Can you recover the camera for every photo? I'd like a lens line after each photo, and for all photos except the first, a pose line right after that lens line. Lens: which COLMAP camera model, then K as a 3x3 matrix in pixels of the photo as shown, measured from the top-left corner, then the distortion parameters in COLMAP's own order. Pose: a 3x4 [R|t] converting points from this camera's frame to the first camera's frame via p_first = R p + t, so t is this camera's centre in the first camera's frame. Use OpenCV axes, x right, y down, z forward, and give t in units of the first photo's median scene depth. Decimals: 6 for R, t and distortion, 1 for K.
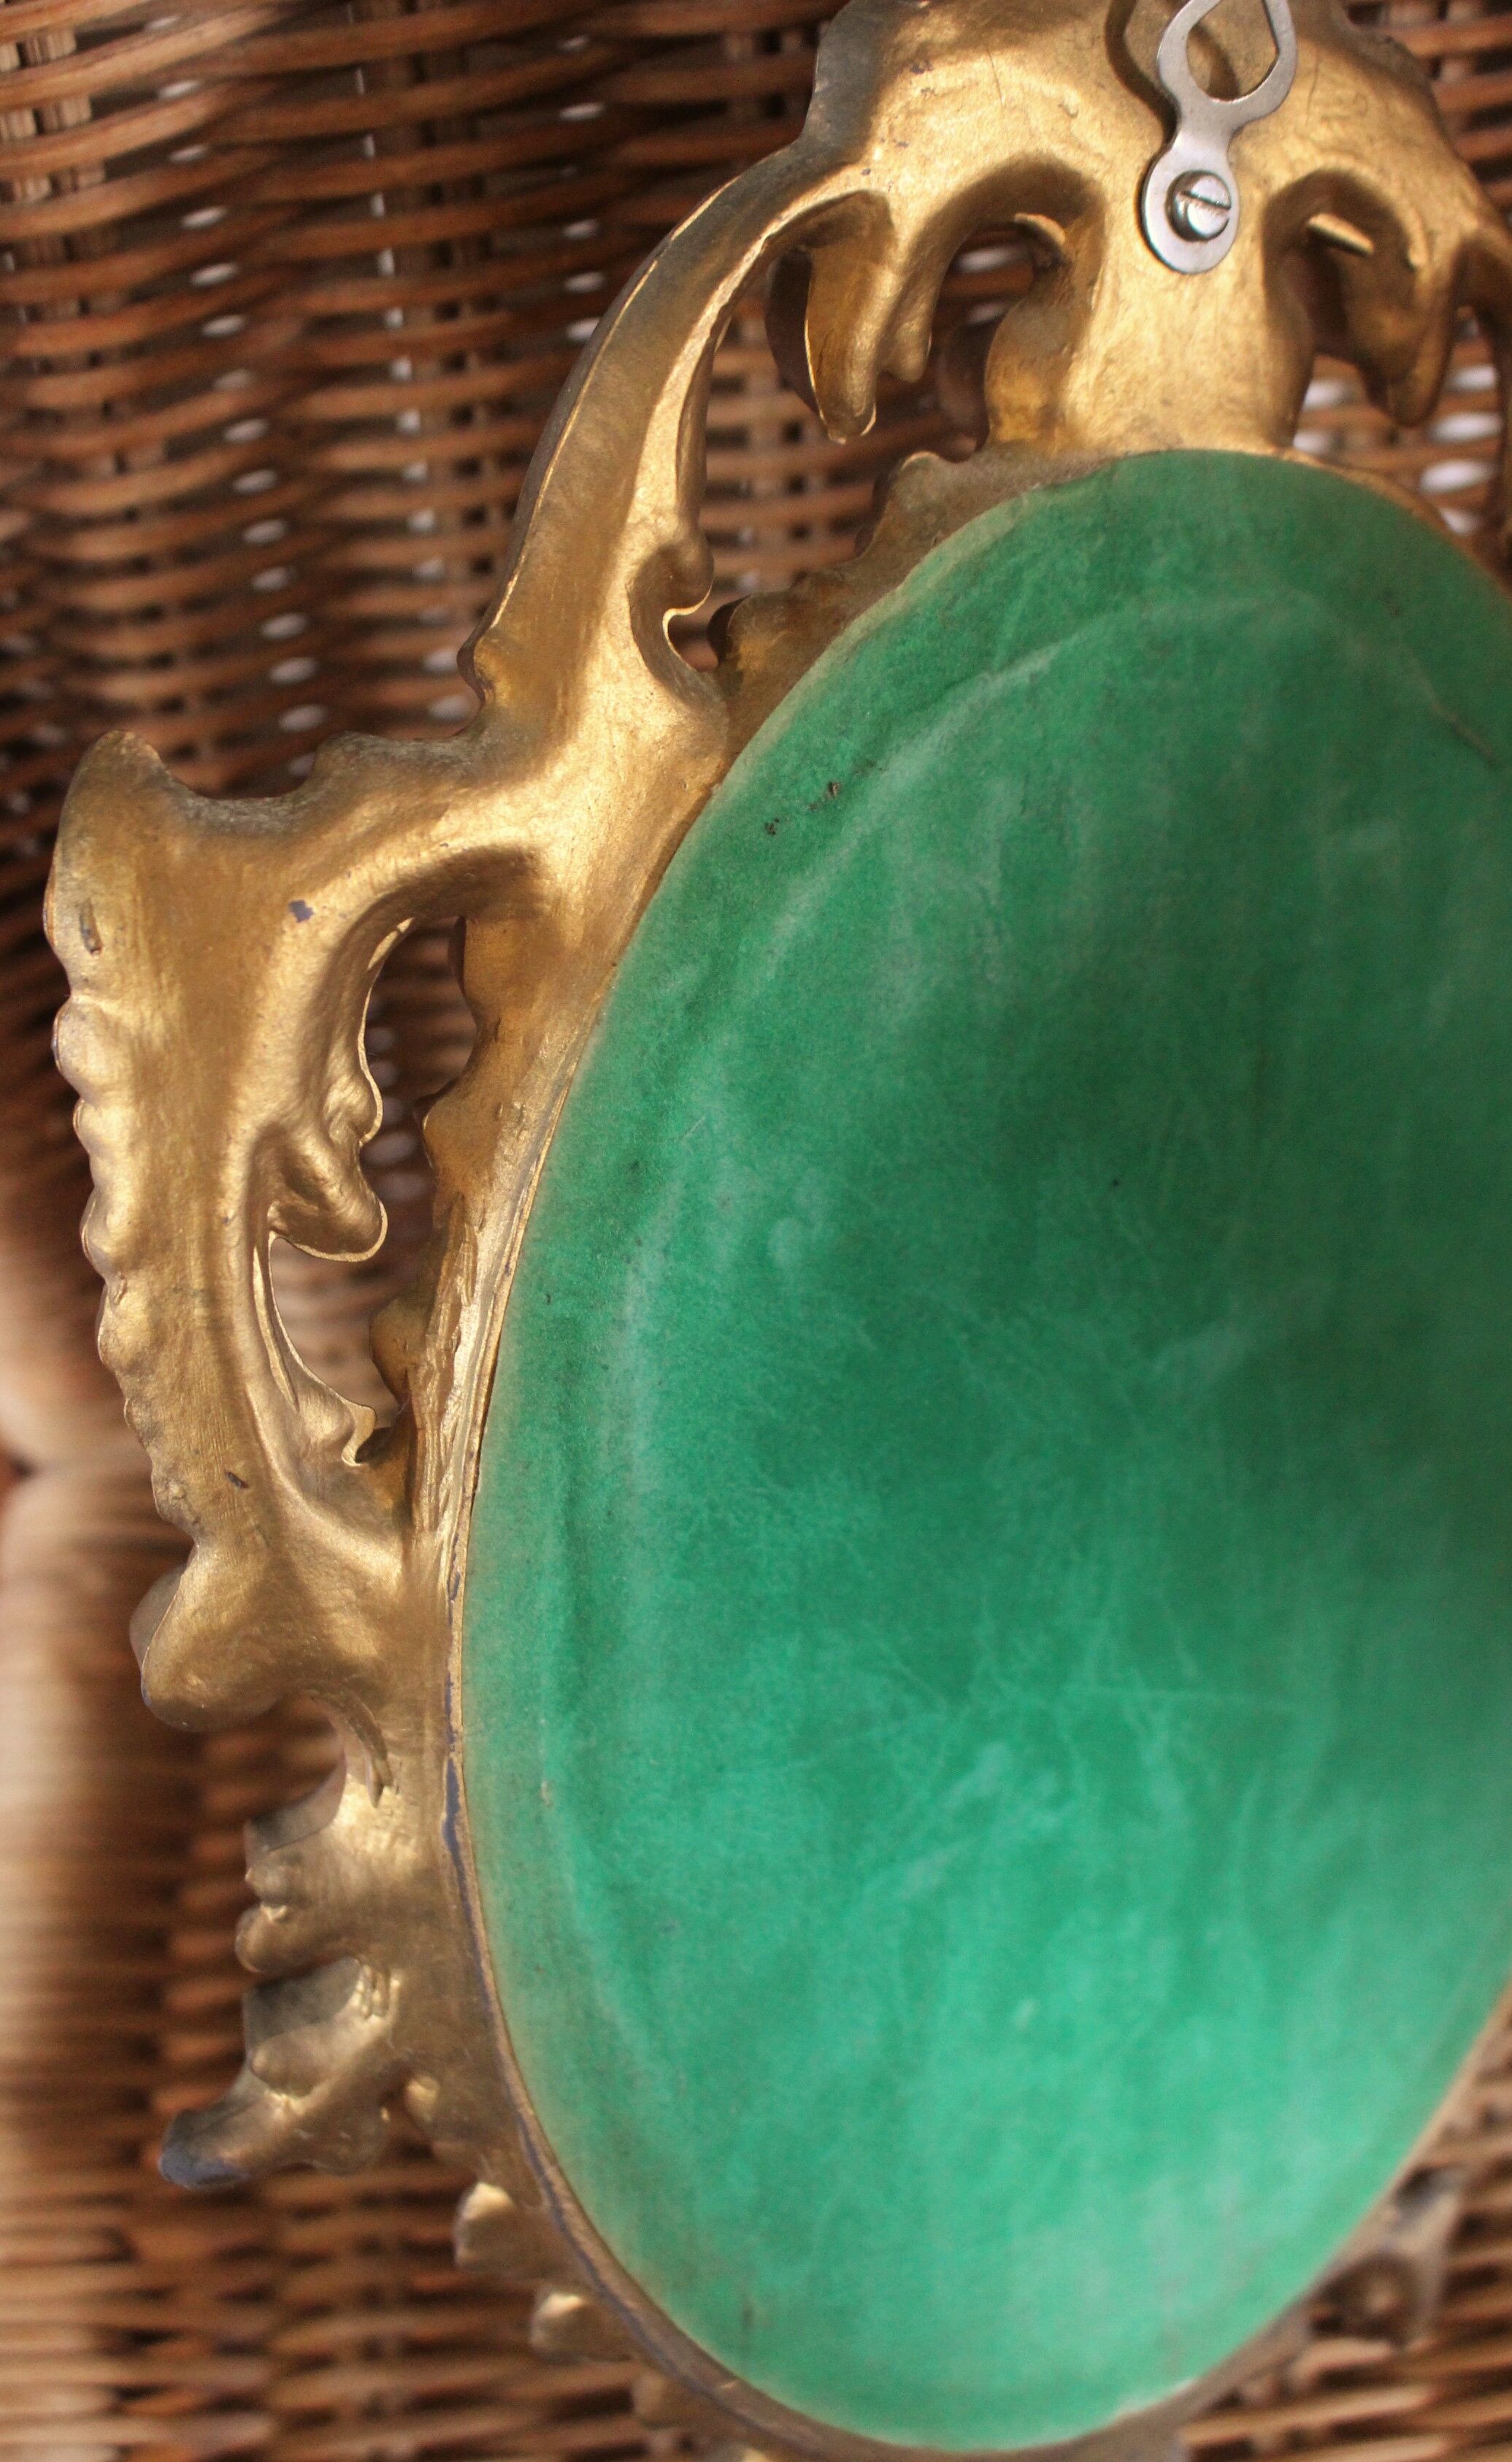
lens RADIAL K [[3282.9, 0, 756.1], [0, 3282.9, 1272.2], [0, 0, 1]] dist [-0.127774, 0.130976]
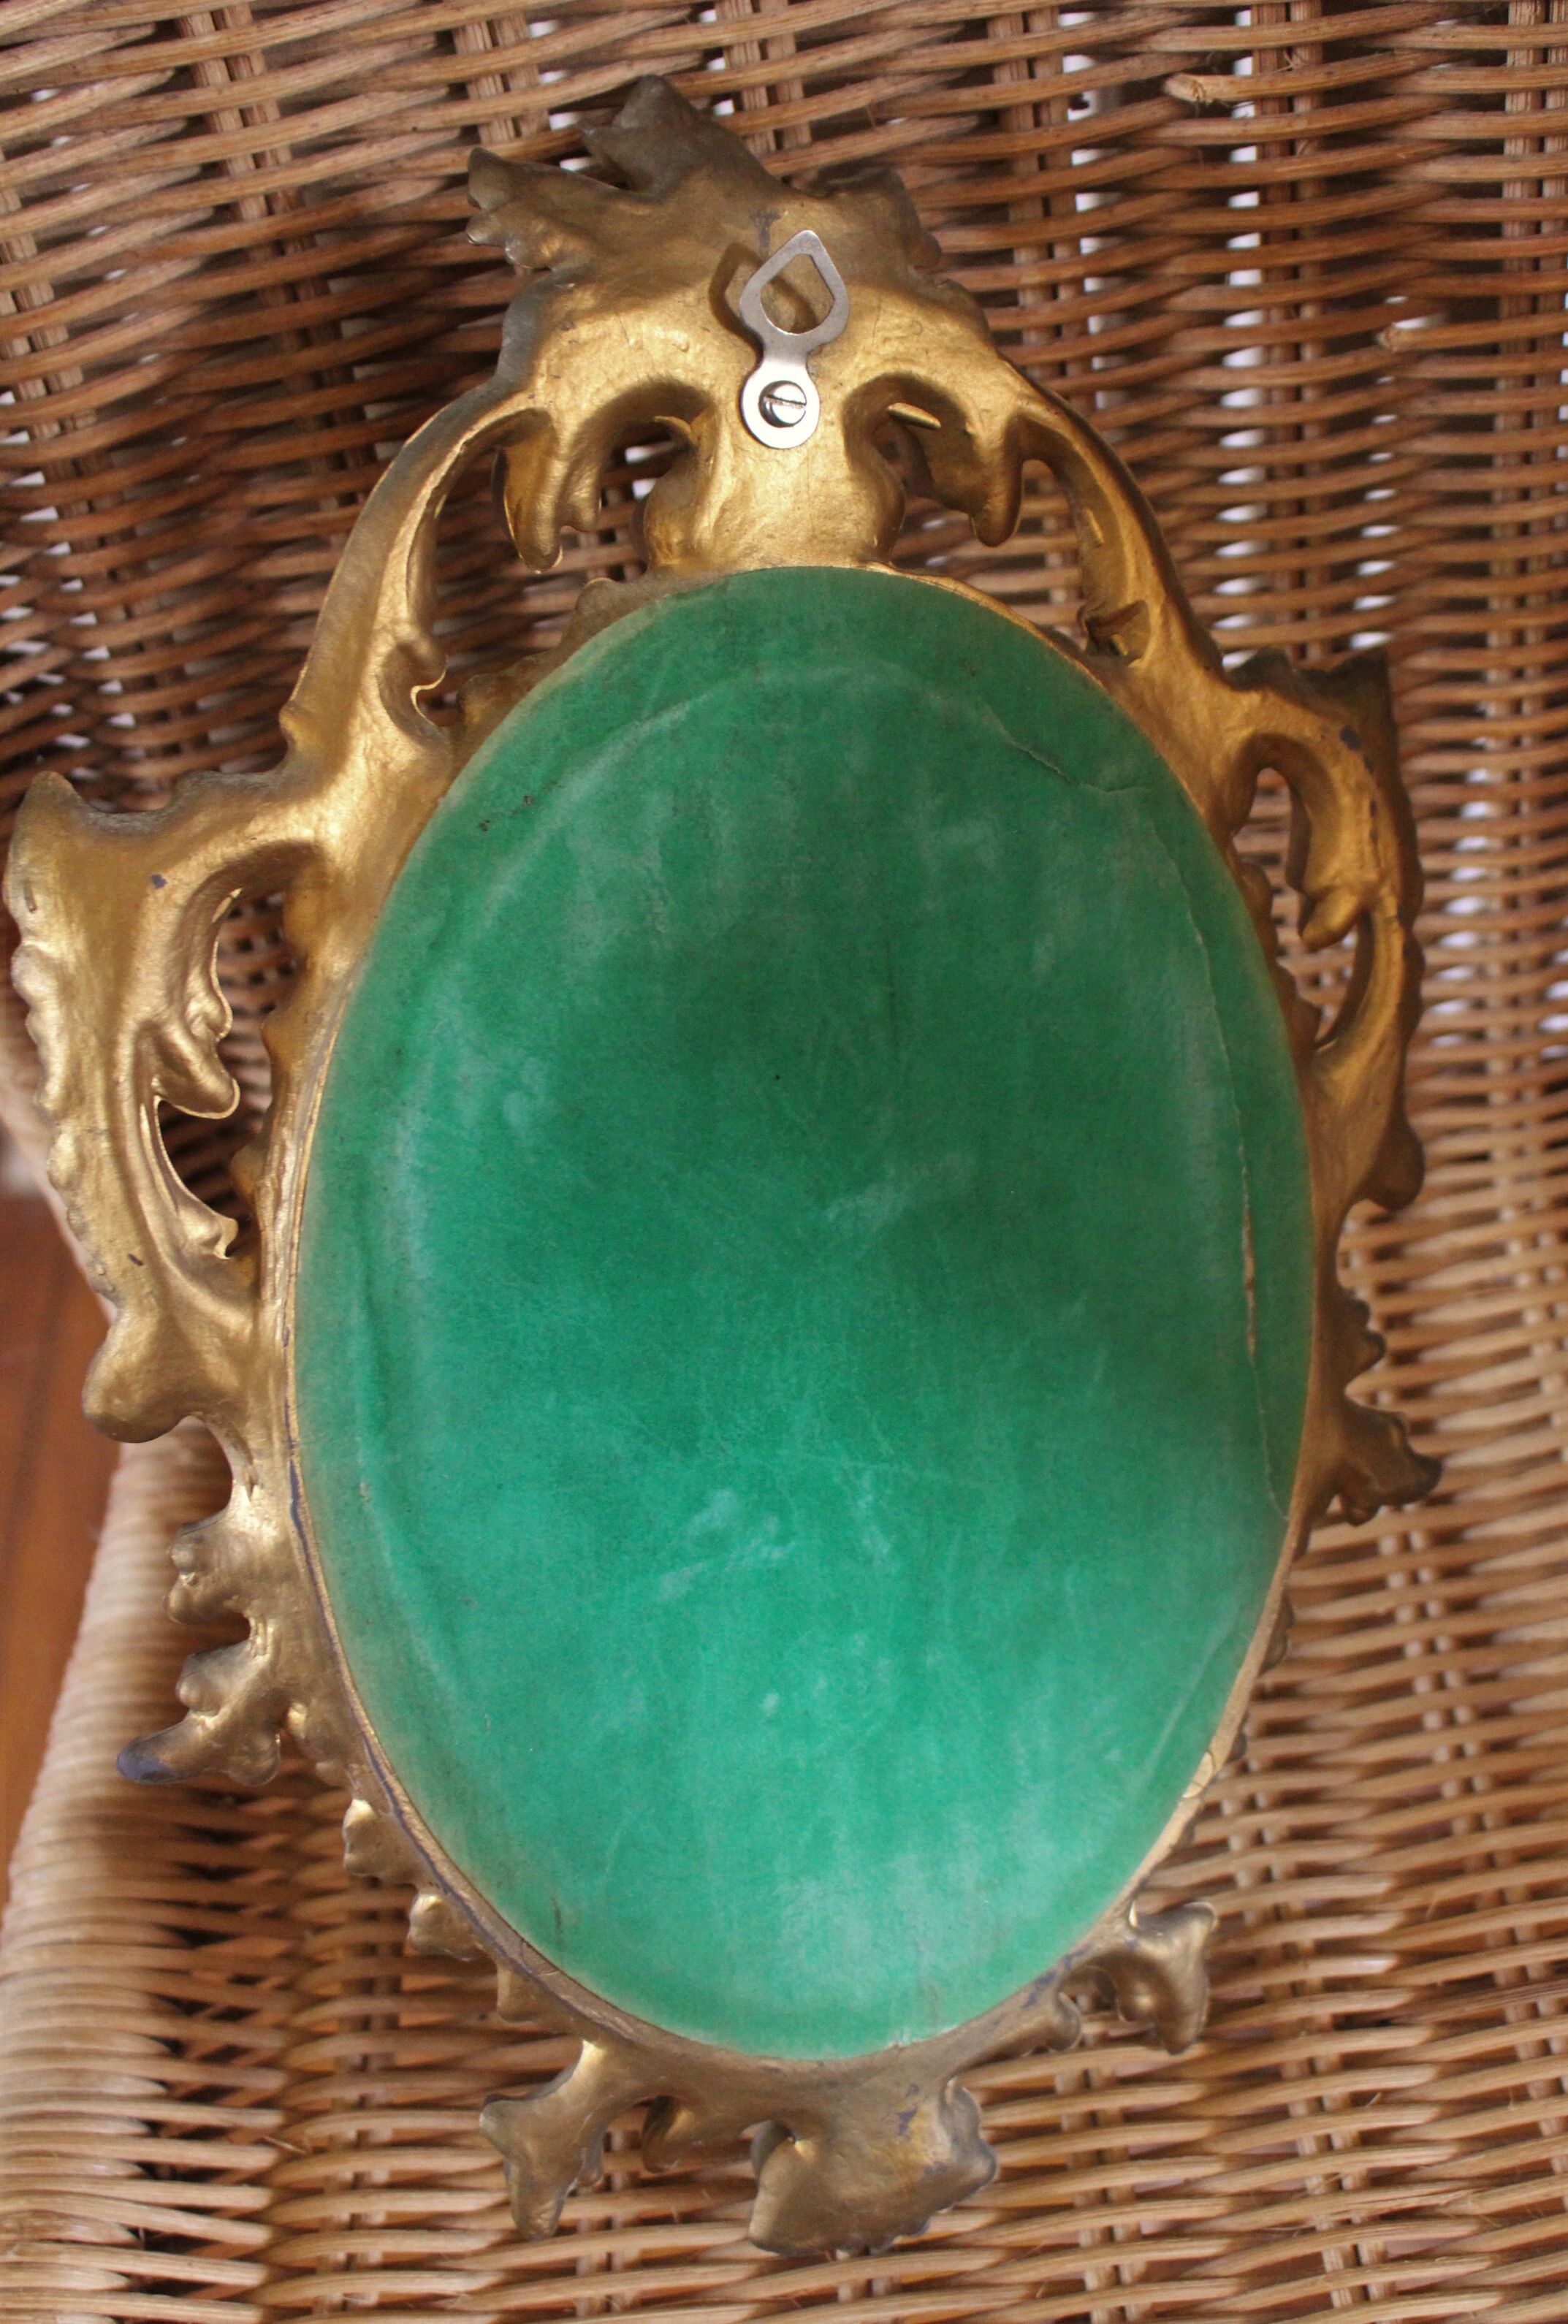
lens RADIAL K [[3353.7, 0, 784.0], [0, 3353.7, 1162.0], [0, 0, 1]] dist [-0.135232, 0.387232]
pose [[0.990743, -0.019414, -0.134355, 0.323980], [0.007173, 0.995825, -0.090997, 0.149797], [0.135560, 0.089191, 0.986746, -0.459072]]
